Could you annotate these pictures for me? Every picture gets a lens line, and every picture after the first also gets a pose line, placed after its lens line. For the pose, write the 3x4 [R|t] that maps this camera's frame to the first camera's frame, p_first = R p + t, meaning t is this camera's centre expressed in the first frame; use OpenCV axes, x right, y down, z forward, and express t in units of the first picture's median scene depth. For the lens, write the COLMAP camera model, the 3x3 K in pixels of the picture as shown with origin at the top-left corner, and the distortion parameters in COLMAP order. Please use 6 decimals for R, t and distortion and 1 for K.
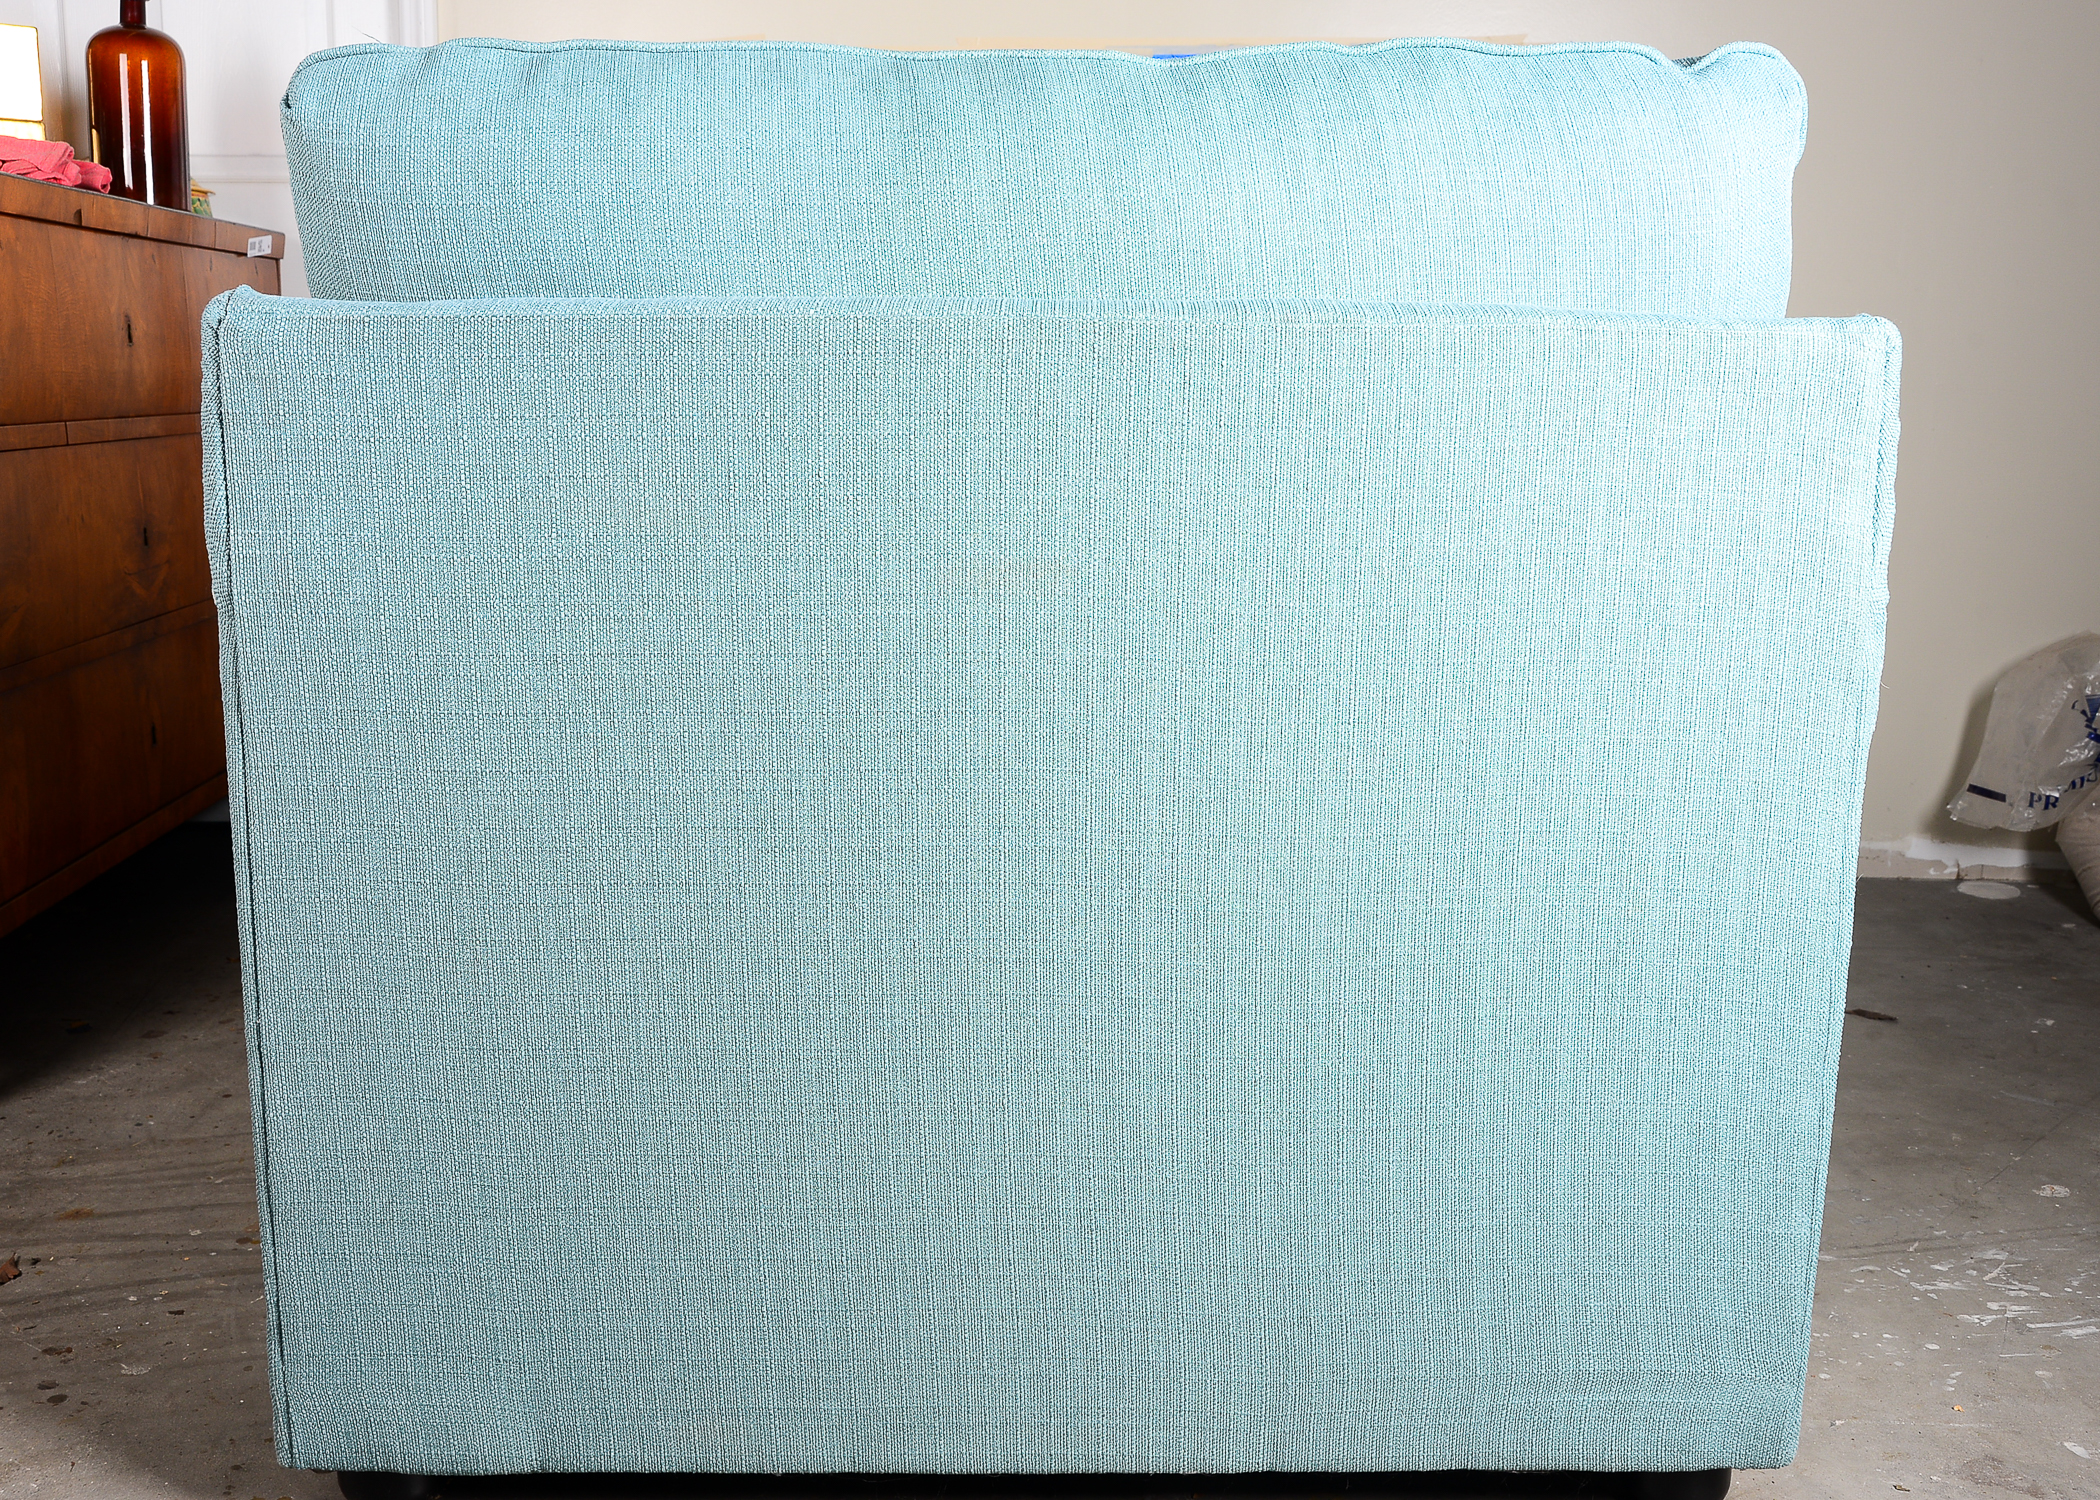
lens RADIAL K [[1993.7, 0, 1043.5], [0, 1993.7, 767.2], [0, 0, 1]] dist [-0.136619, 0.147872]
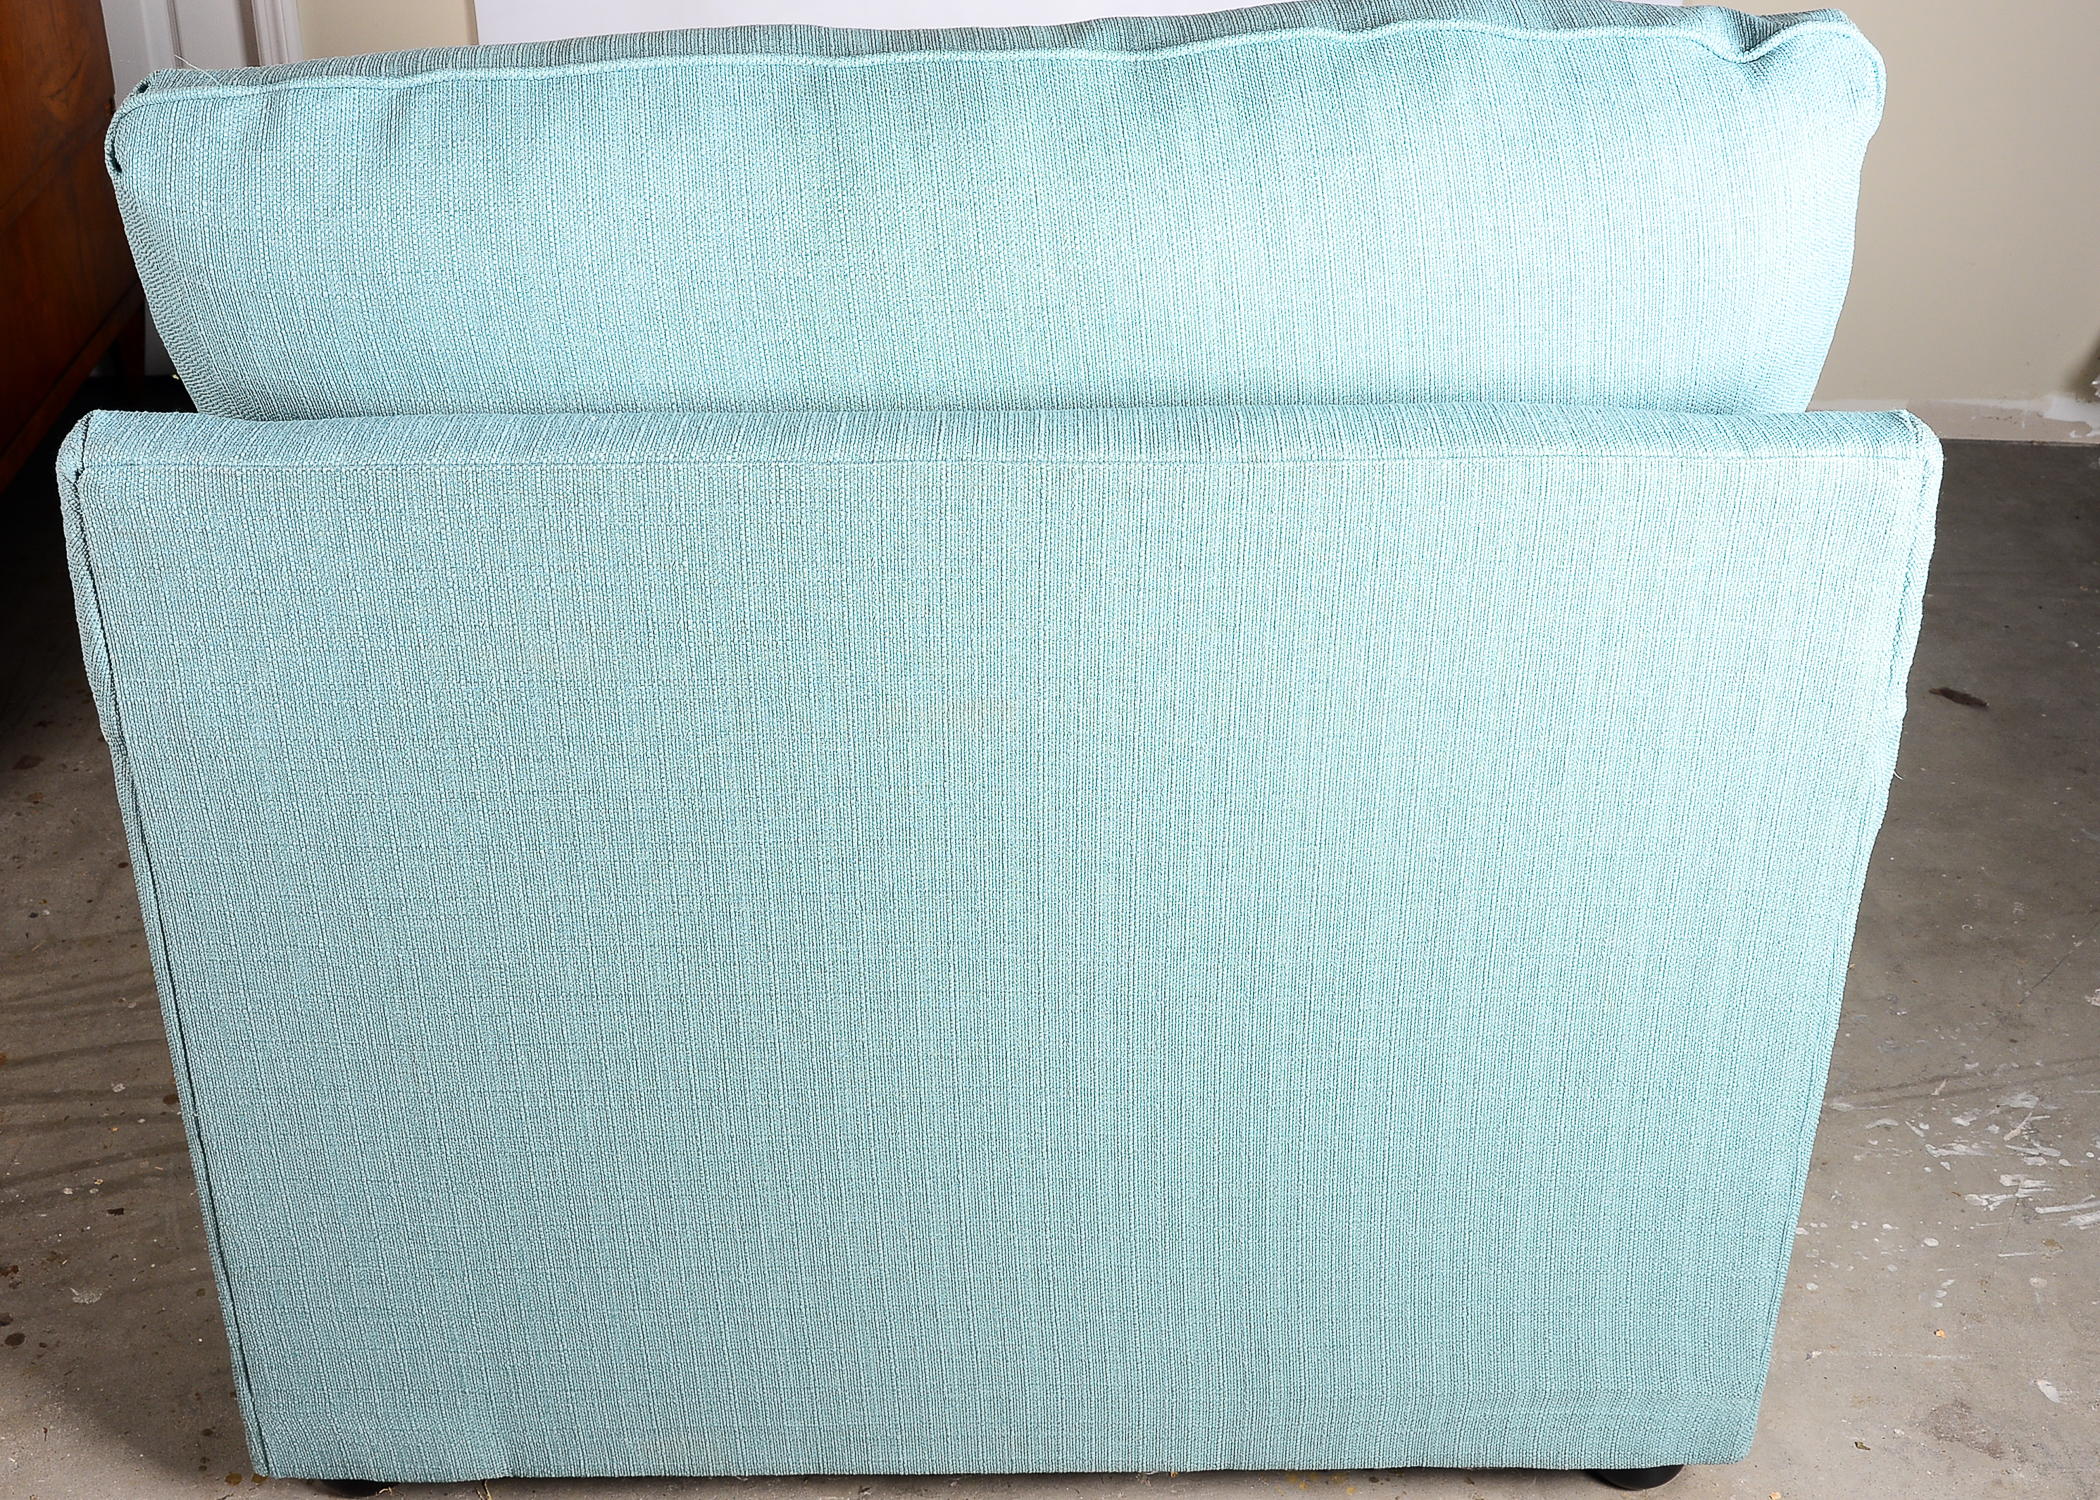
lens RADIAL K [[2440.7, 0, 1029.4], [0, 2440.7, 679.0], [0, 0, 1]] dist [-0.140467, 0.181488]
pose [[0.999953, -0.005485, -0.007981, 0.026802], [0.007529, 0.958648, 0.284495, -0.420683], [0.006090, -0.284541, 0.958644, -0.088003]]
